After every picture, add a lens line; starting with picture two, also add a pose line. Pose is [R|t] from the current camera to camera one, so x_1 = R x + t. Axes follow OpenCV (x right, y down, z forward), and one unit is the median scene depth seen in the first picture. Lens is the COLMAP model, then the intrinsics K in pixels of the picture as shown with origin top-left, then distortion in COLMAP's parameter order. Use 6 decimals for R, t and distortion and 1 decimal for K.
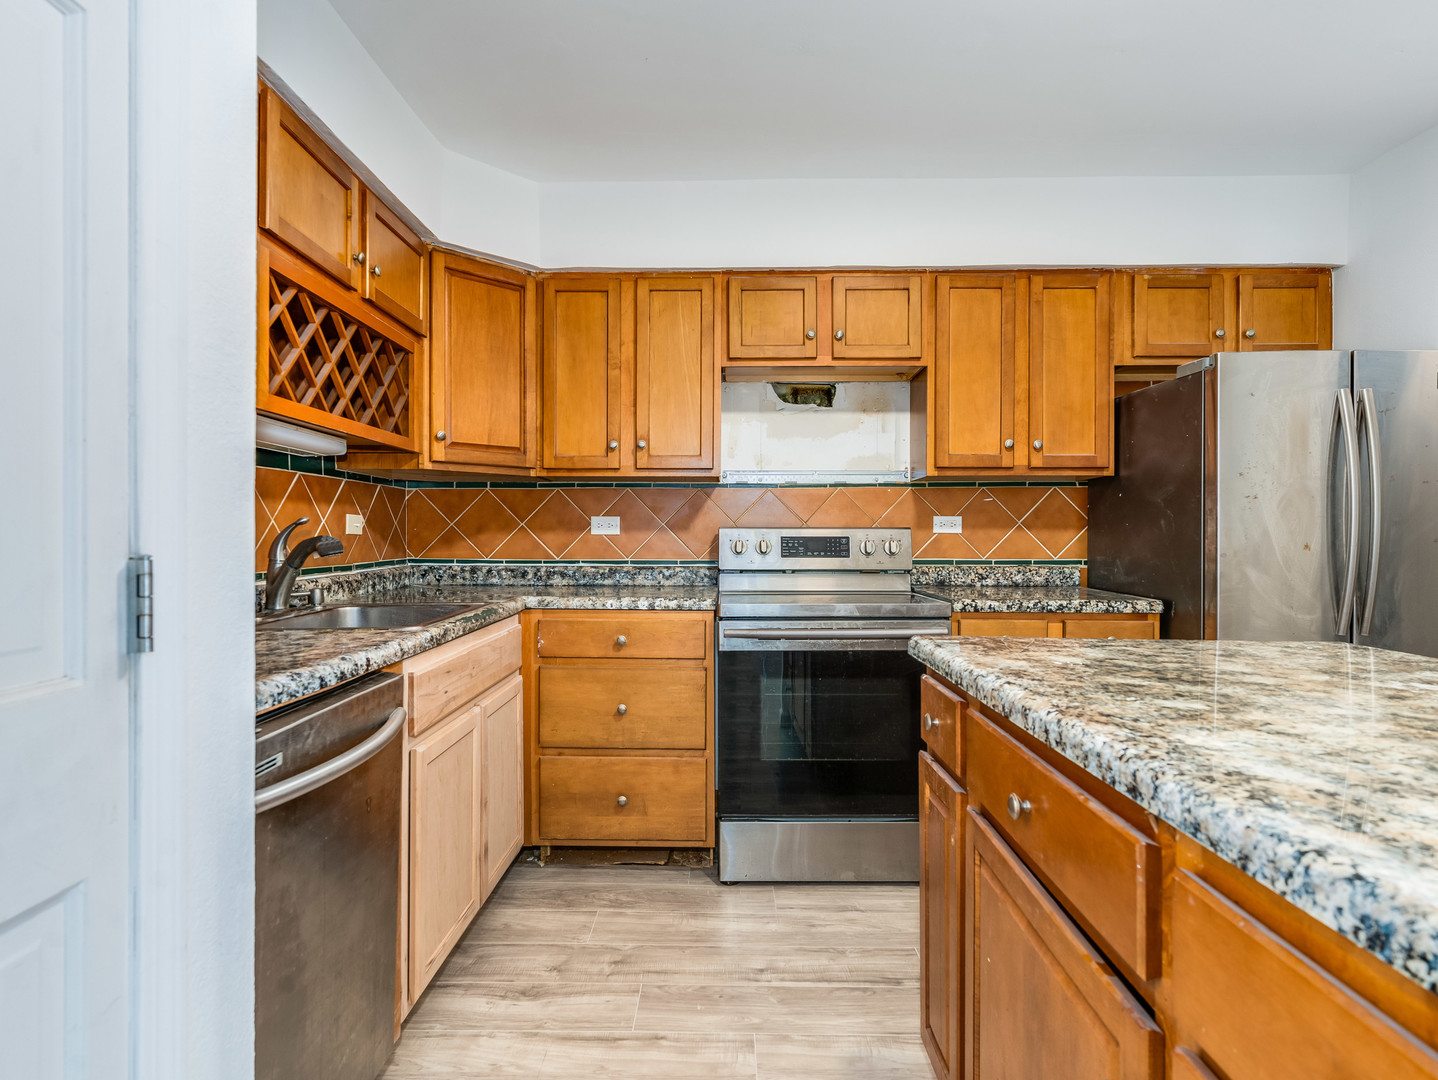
lens RADIAL K [[804.0, 0, 718.3], [0, 804.0, 533.8], [0, 0, 1]] dist [0.002141, -0.001080]
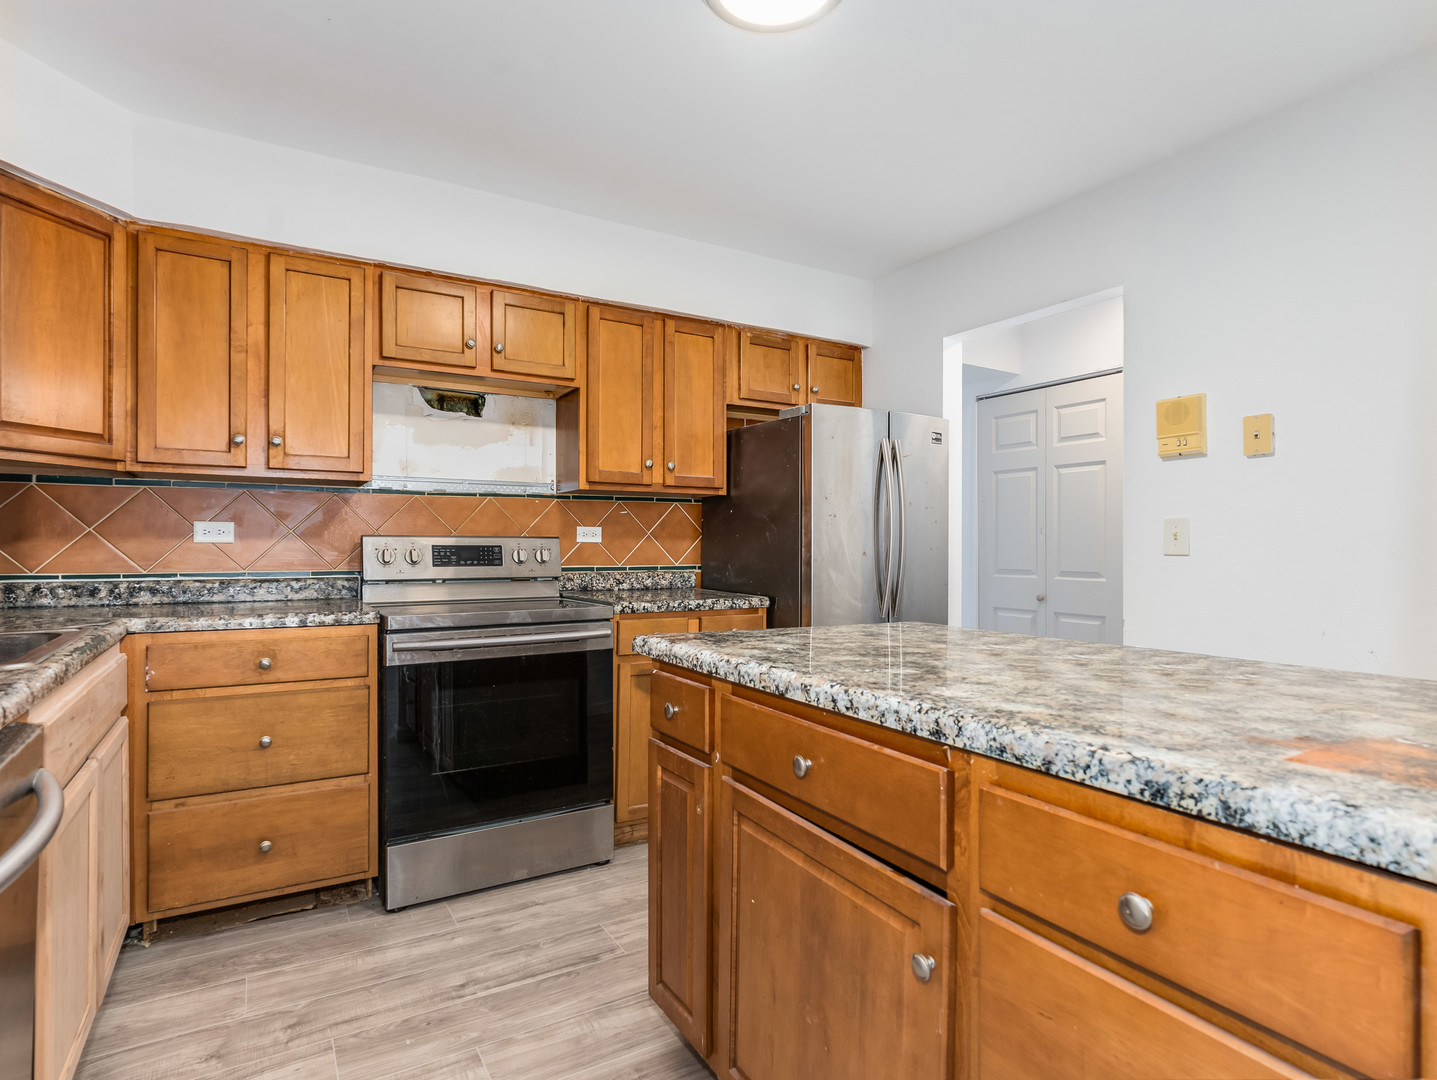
lens RADIAL K [[770.6, 0, 718.5], [0, 770.6, 540.0], [0, 0, 1]] dist [0.000116, 0.000781]
pose [[0.852920, 0.004728, 0.522021, -0.125196], [-0.003010, 0.999987, -0.004139, -0.000180], [-0.522033, 0.001959, 0.852923, 0.021424]]
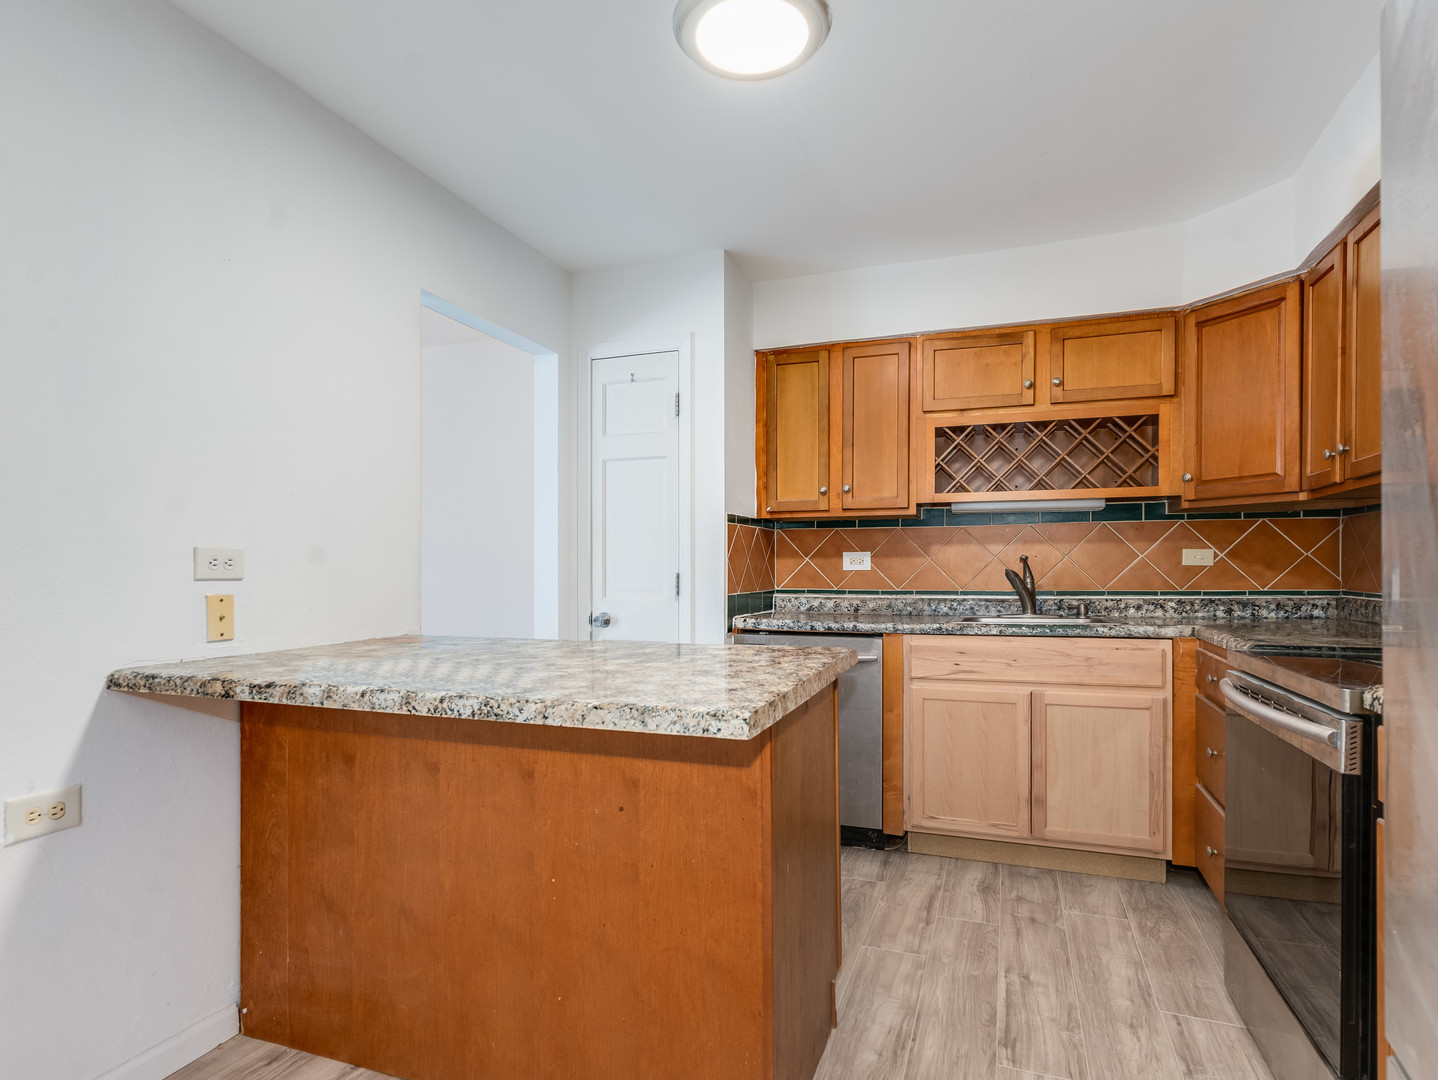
lens RADIAL K [[784.7, 0, 719.0], [0, 784.7, 566.7], [0, 0, 1]] dist [0.000534, 0.000357]
pose [[-0.336970, 0.002031, -0.941513, 0.837360], [0.005211, 0.999986, 0.000293, -0.001530], [0.941501, -0.004808, -0.336976, 0.697209]]
